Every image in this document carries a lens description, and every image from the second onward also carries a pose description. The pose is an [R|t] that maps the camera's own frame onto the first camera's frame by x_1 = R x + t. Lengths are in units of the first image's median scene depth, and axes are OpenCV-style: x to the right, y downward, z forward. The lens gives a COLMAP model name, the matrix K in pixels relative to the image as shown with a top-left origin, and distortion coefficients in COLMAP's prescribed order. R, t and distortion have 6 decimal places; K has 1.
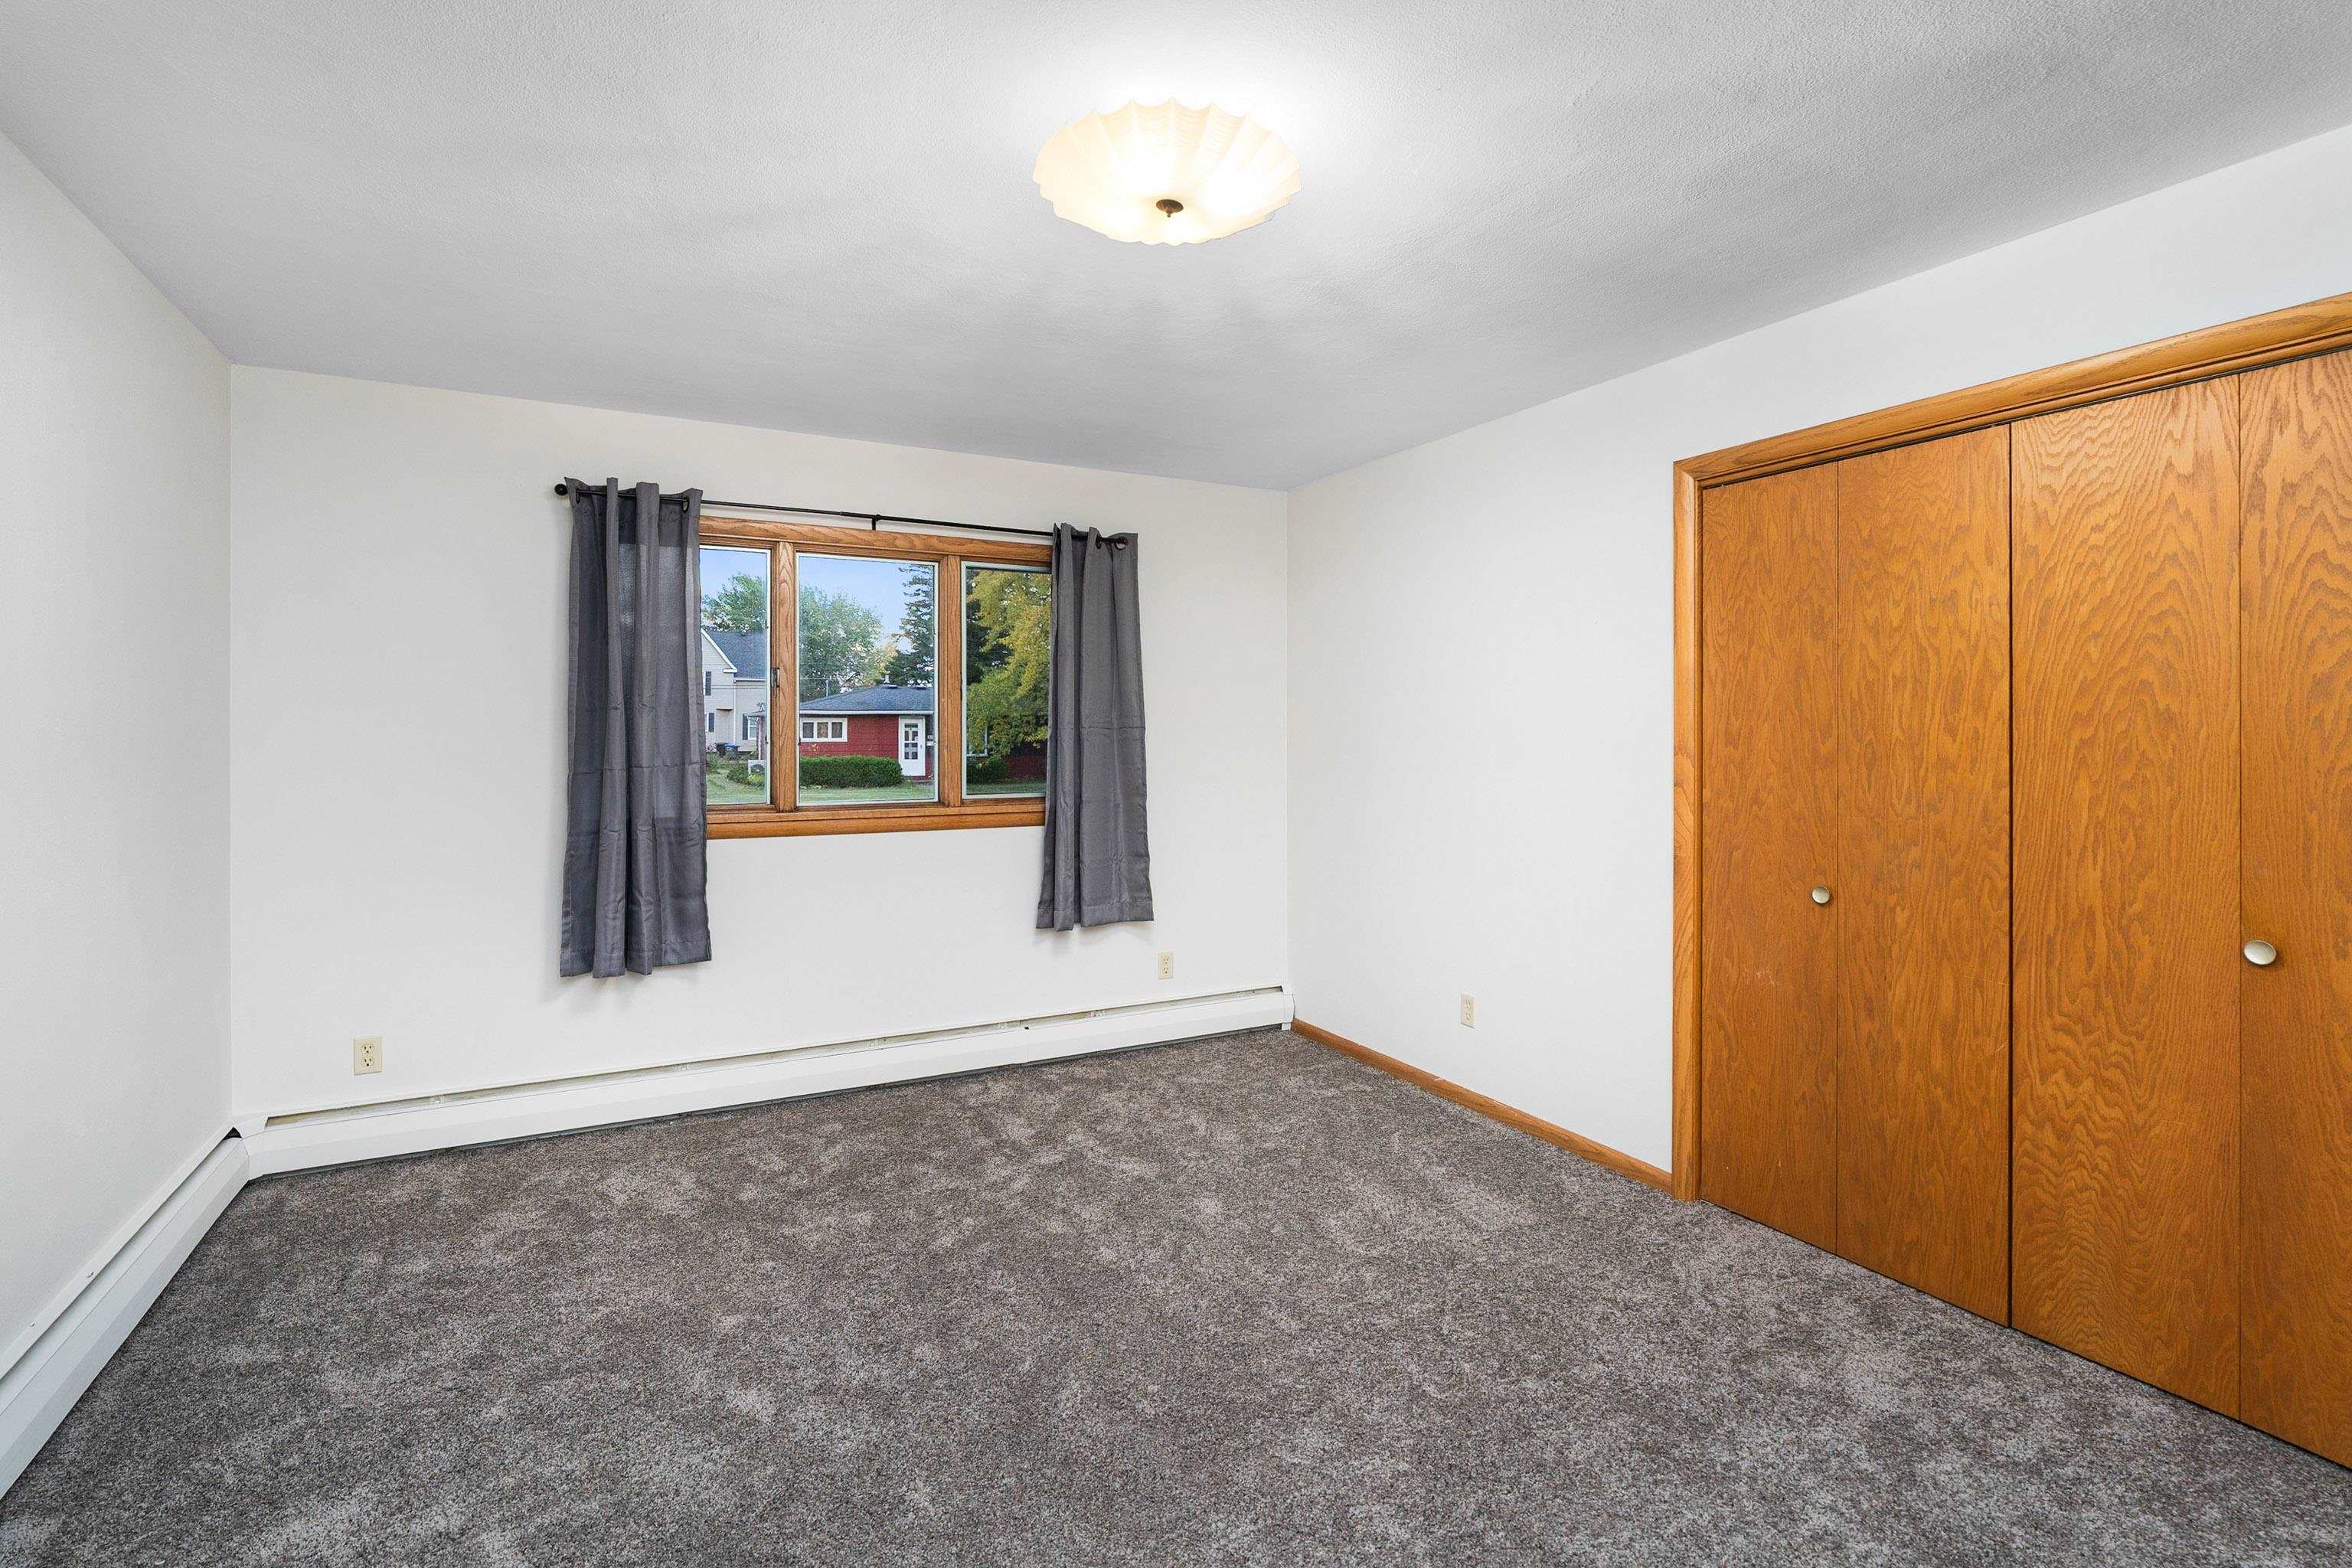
lens RADIAL K [[1083.6, 0, 1167.6], [0, 1083.6, 740.9], [0, 0, 1]] dist [0.000041, 0.000214]
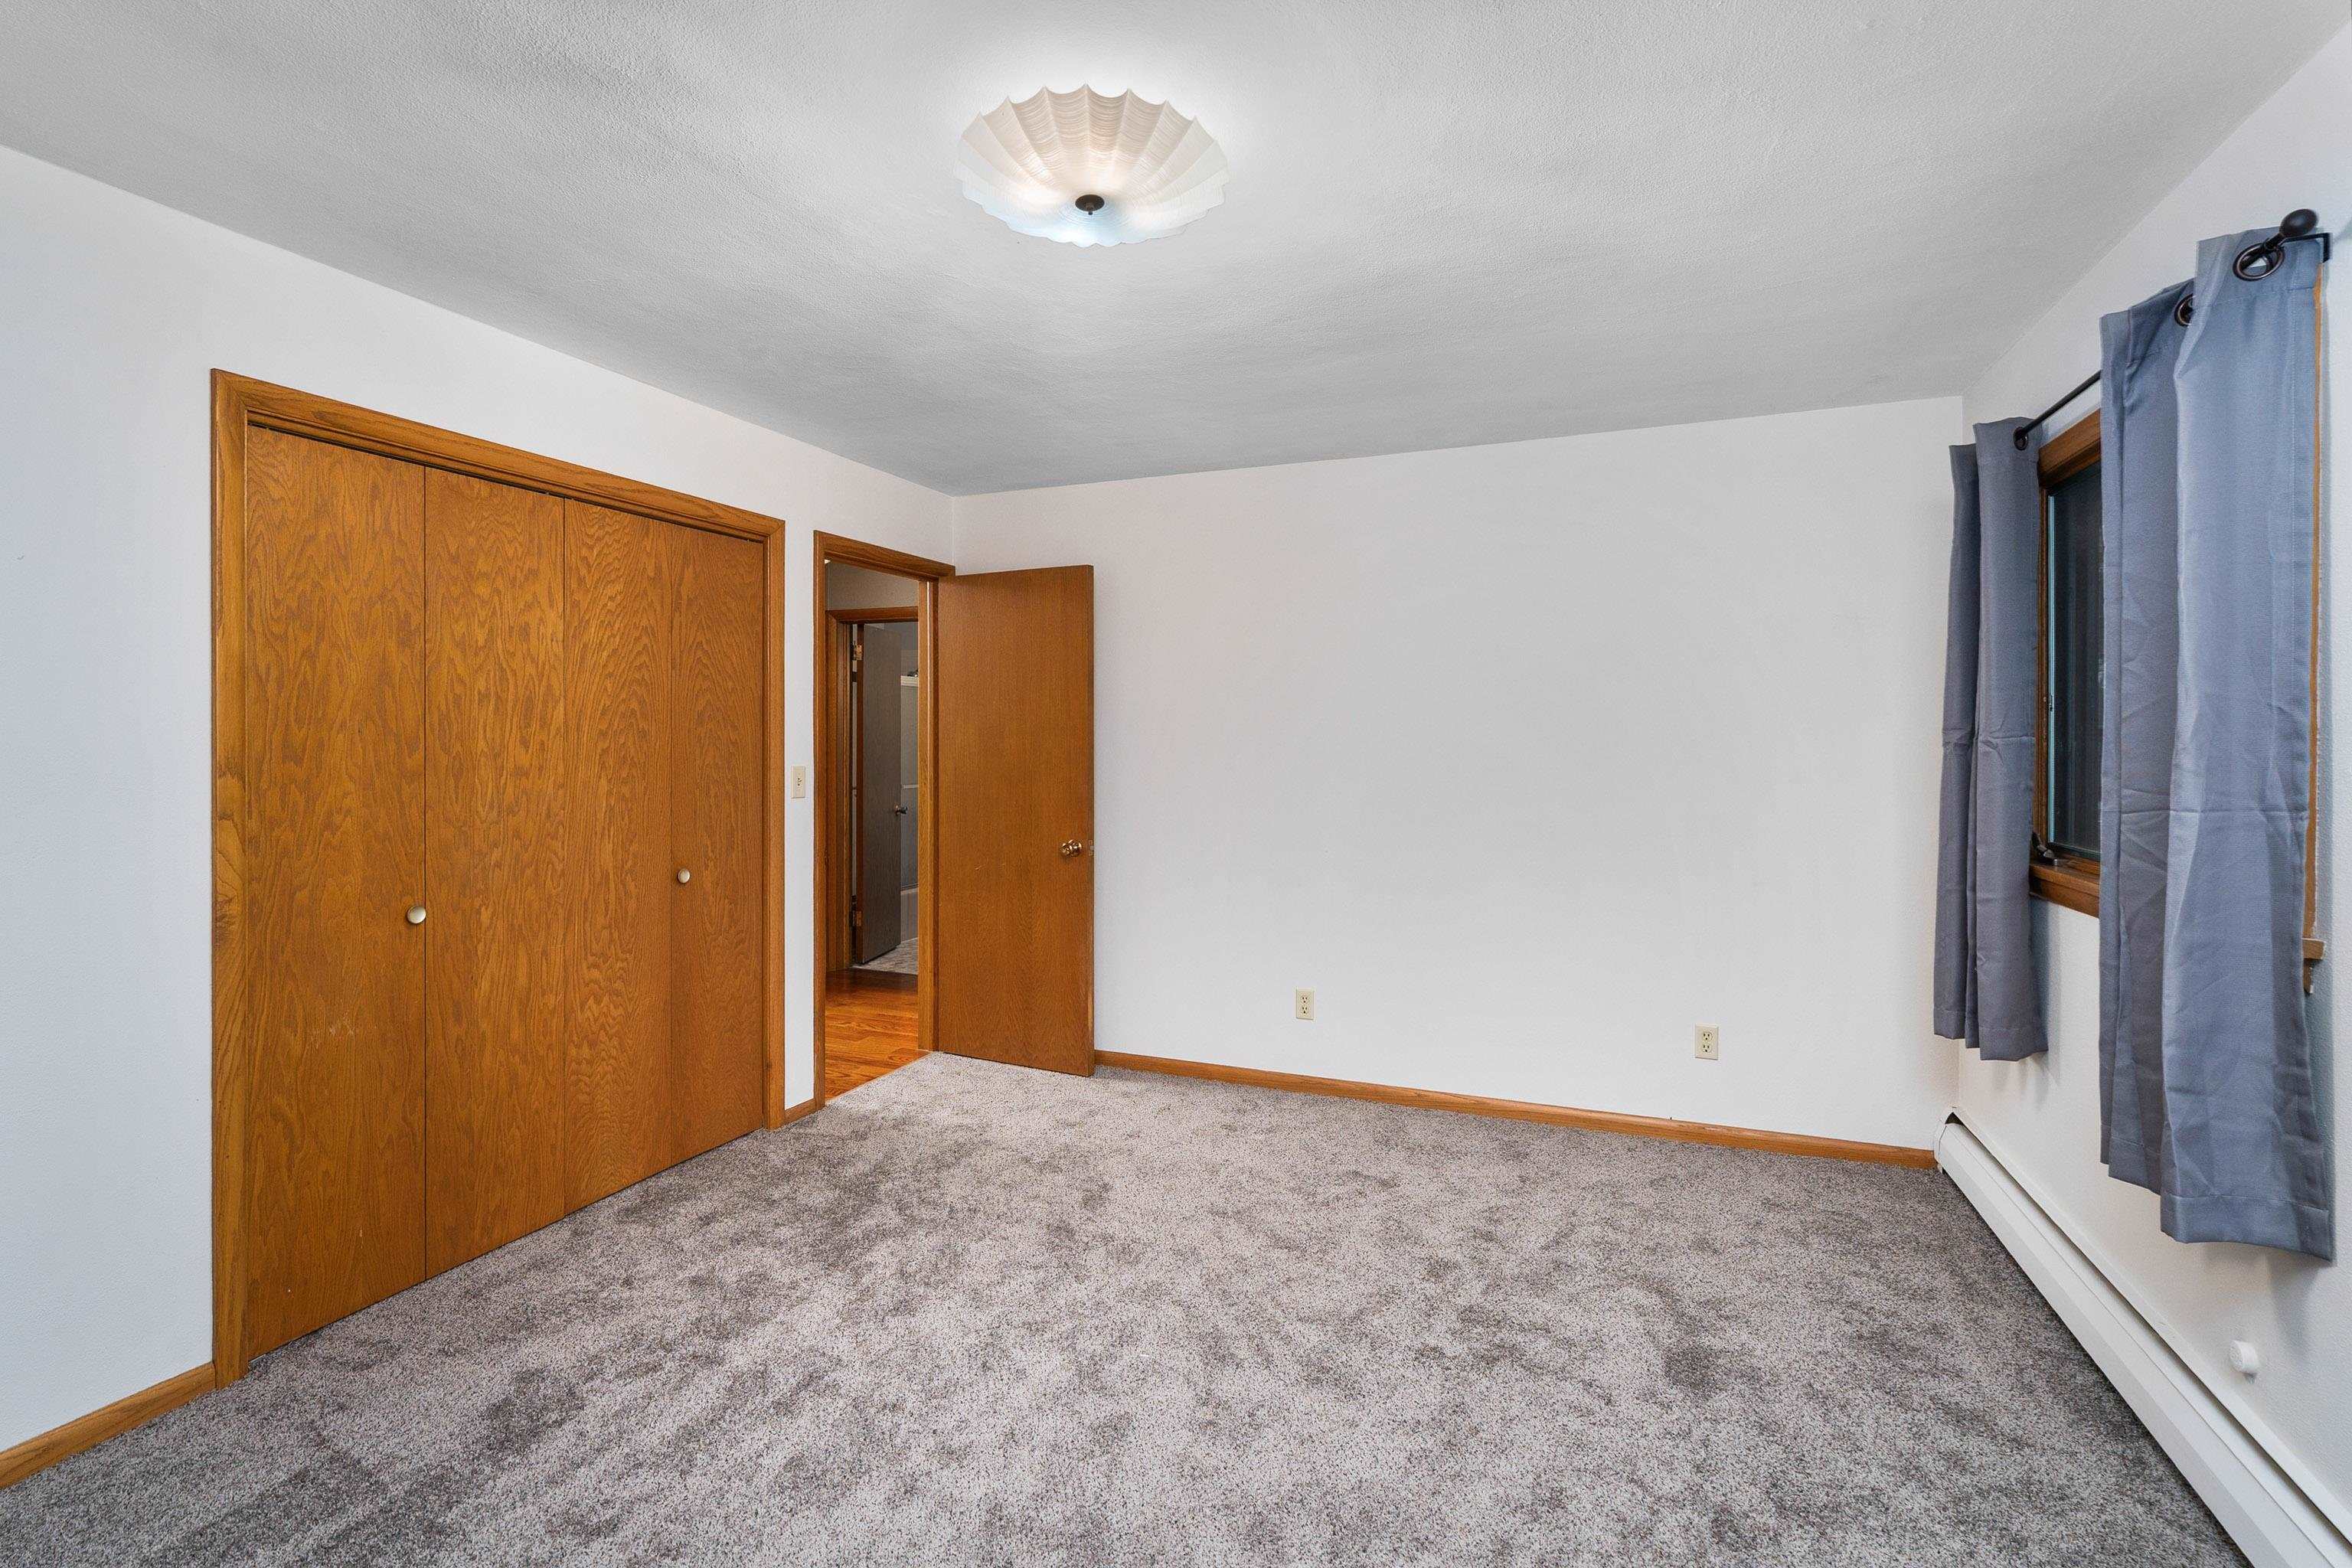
lens RADIAL K [[1083.6, 0, 1167.6], [0, 1083.6, 740.9], [0, 0, 1]] dist [0.000041, 0.000214]
pose [[-0.642149, -0.004104, 0.766569, -0.583861], [0.001077, 0.999980, 0.006257, -0.017529], [-0.766579, 0.004844, -0.642131, 1.166909]]
